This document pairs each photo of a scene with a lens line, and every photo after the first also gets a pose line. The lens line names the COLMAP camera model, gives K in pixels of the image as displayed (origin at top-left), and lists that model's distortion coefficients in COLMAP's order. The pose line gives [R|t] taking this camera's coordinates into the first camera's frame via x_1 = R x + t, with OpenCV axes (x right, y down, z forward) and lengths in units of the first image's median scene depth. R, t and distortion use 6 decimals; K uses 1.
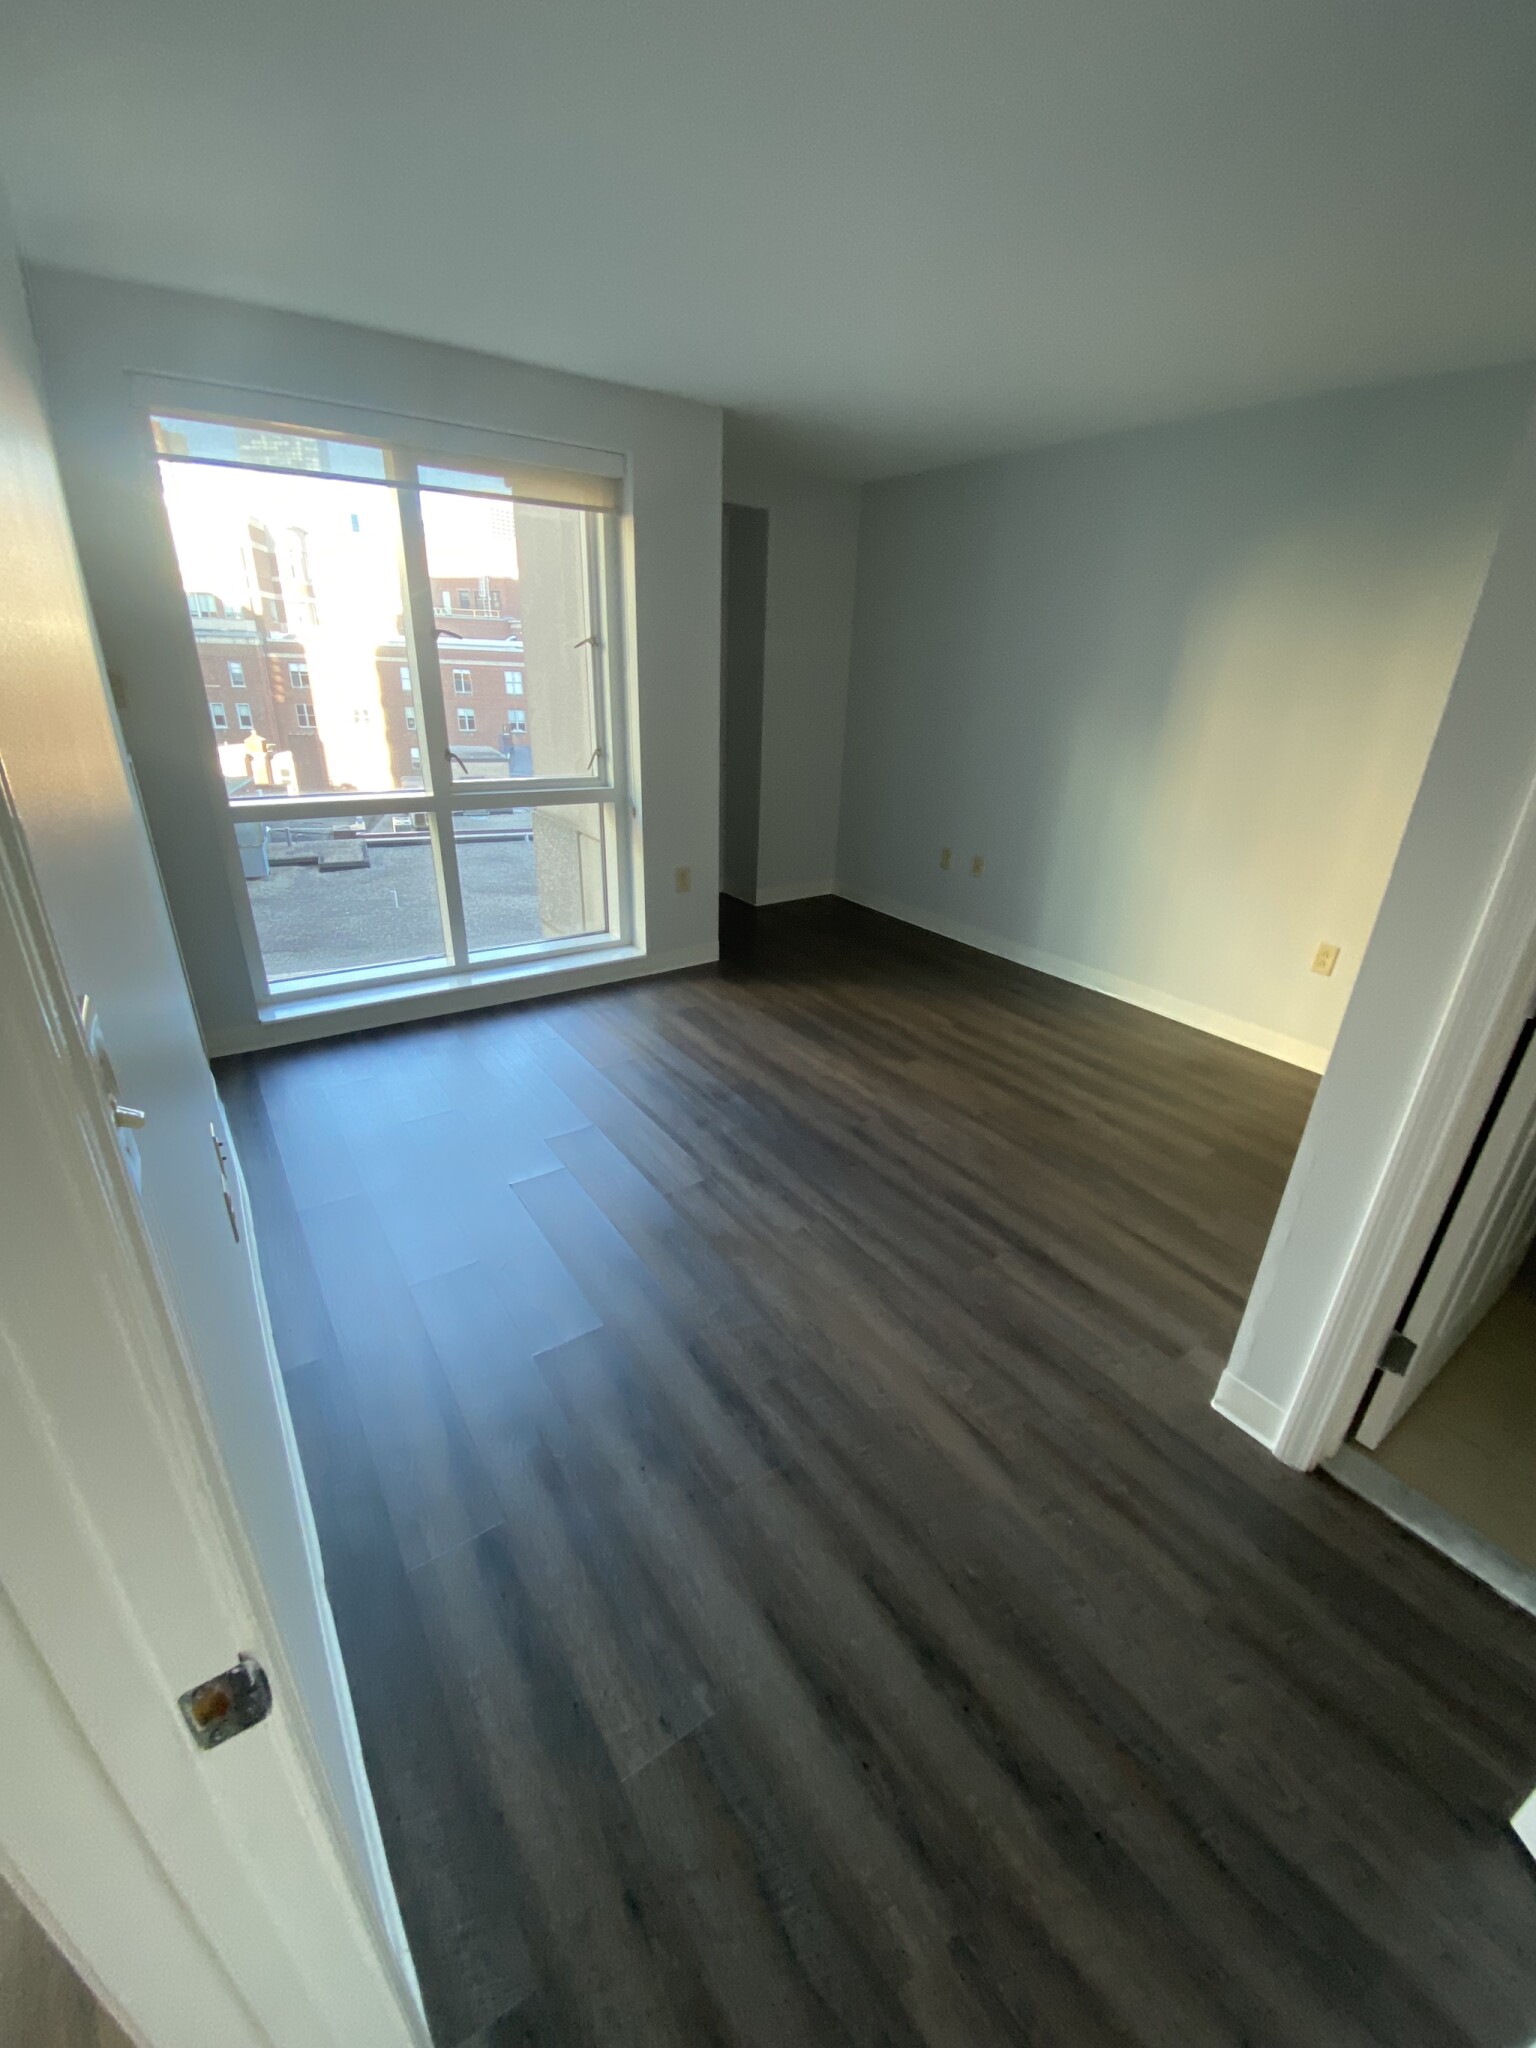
lens RADIAL K [[815.4, 0, 760.3], [0, 815.4, 1023.2], [0, 0, 1]] dist [0.071066, -0.000018]
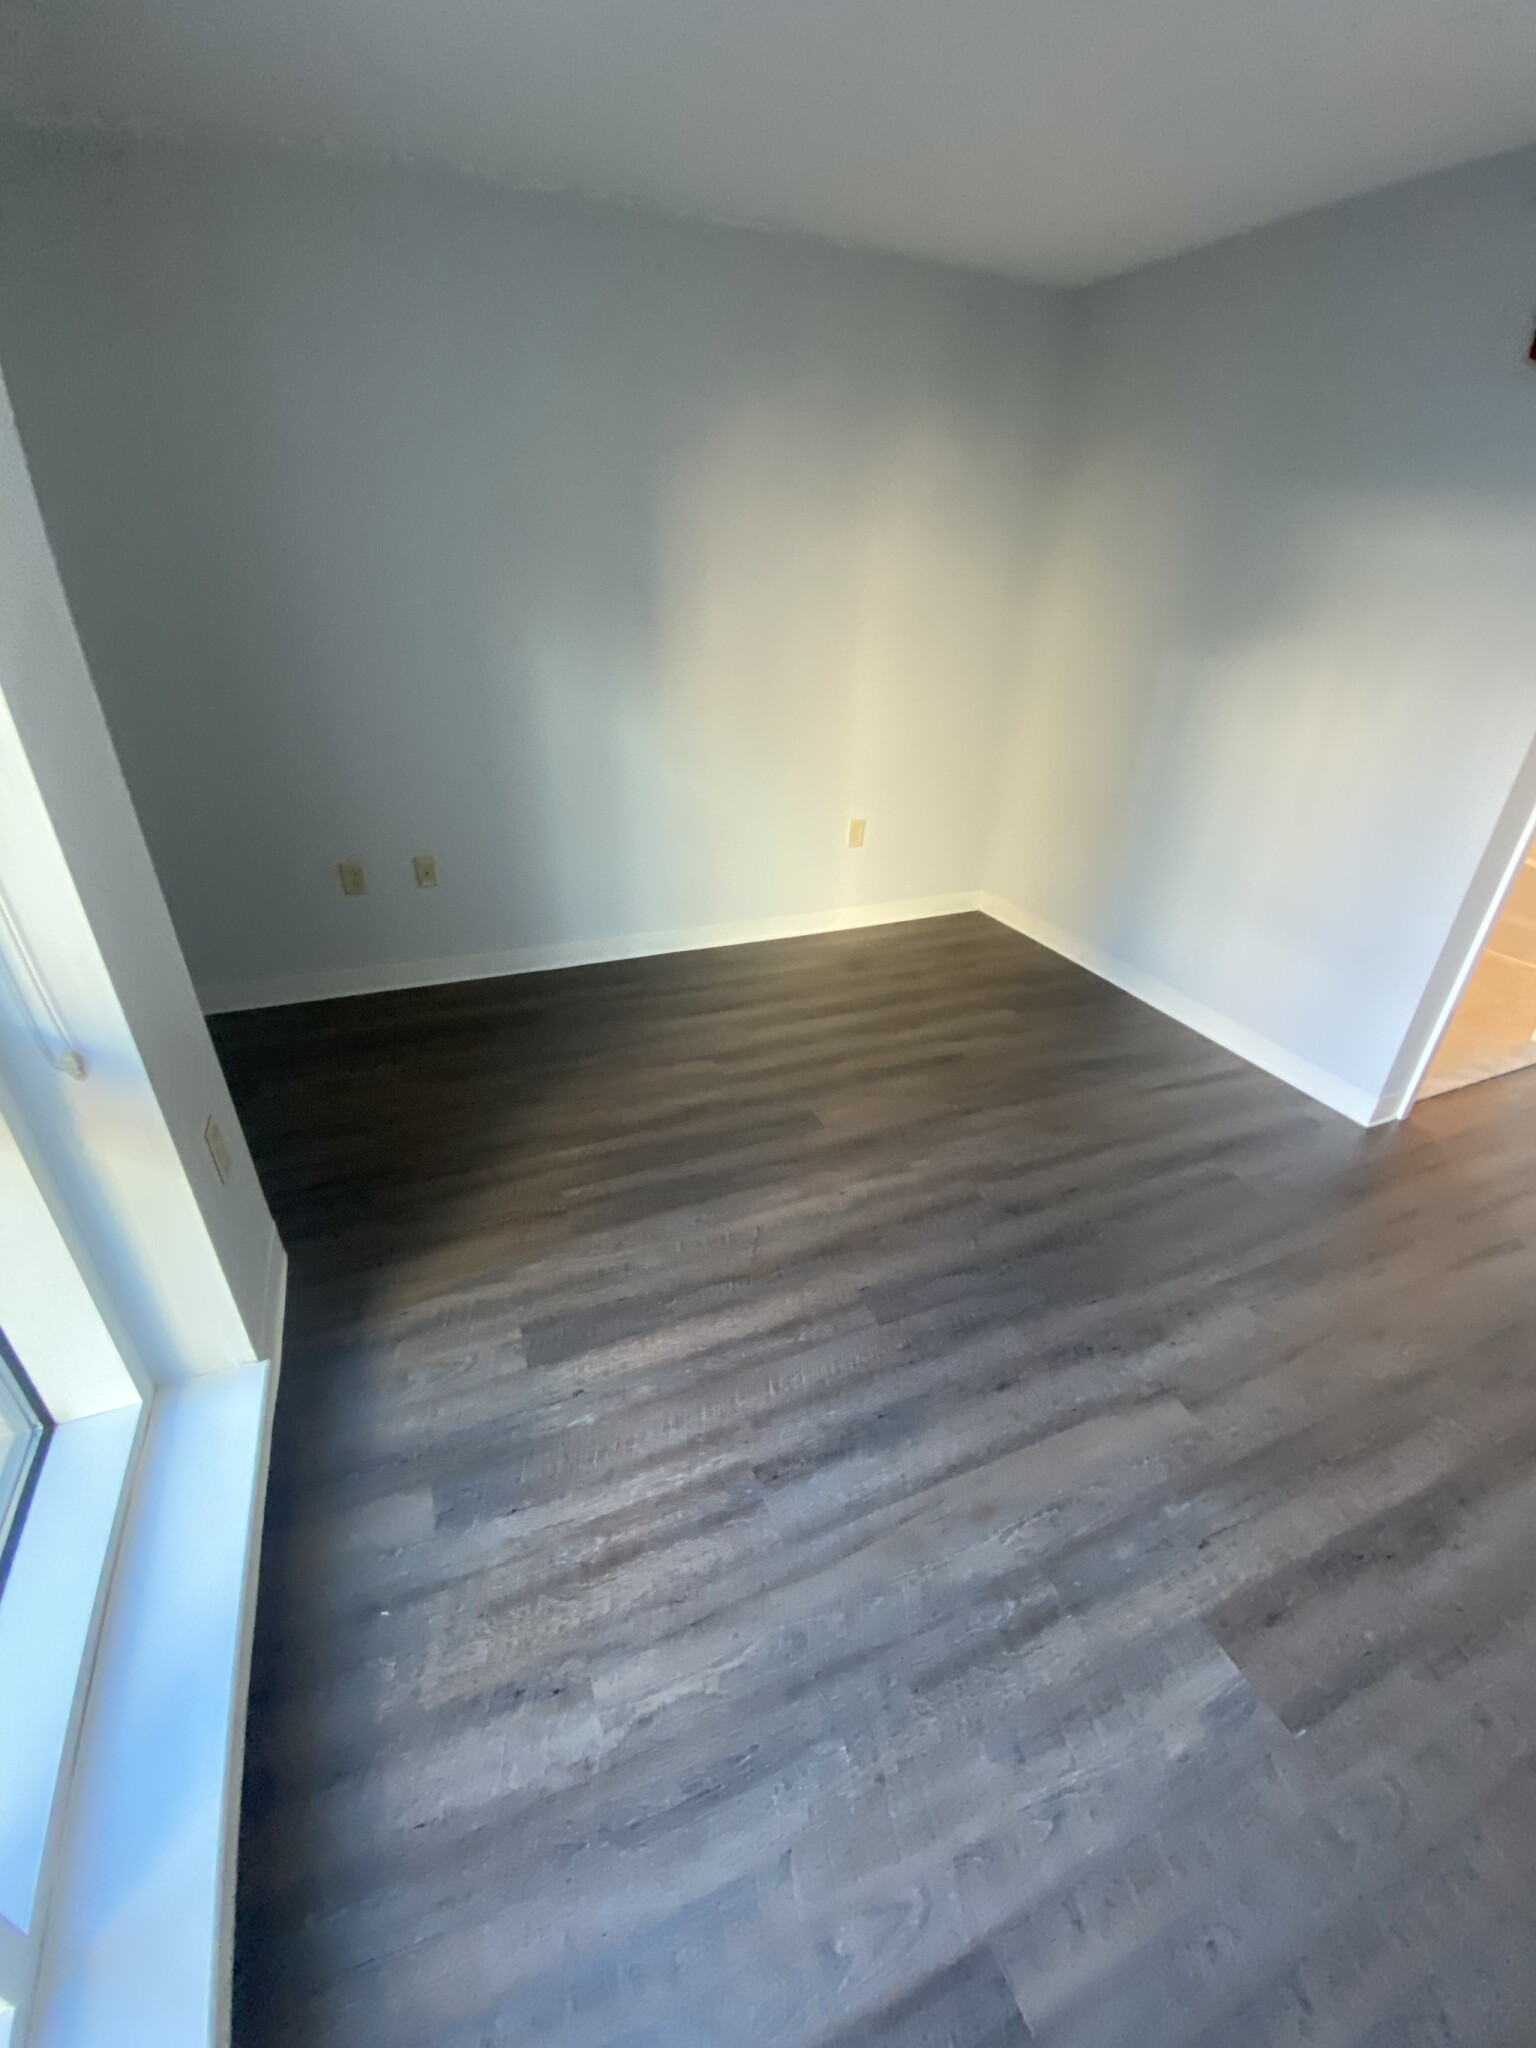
lens RADIAL K [[859.5, 0, 771.2], [0, 859.5, 1004.2], [0, 0, 1]] dist [0.031701, -0.027131]
pose [[0.185081, -0.467214, 0.864555, -0.447154], [0.371623, 0.847701, 0.378550, -0.353085], [-0.909748, 0.251226, 0.330521, 0.760802]]
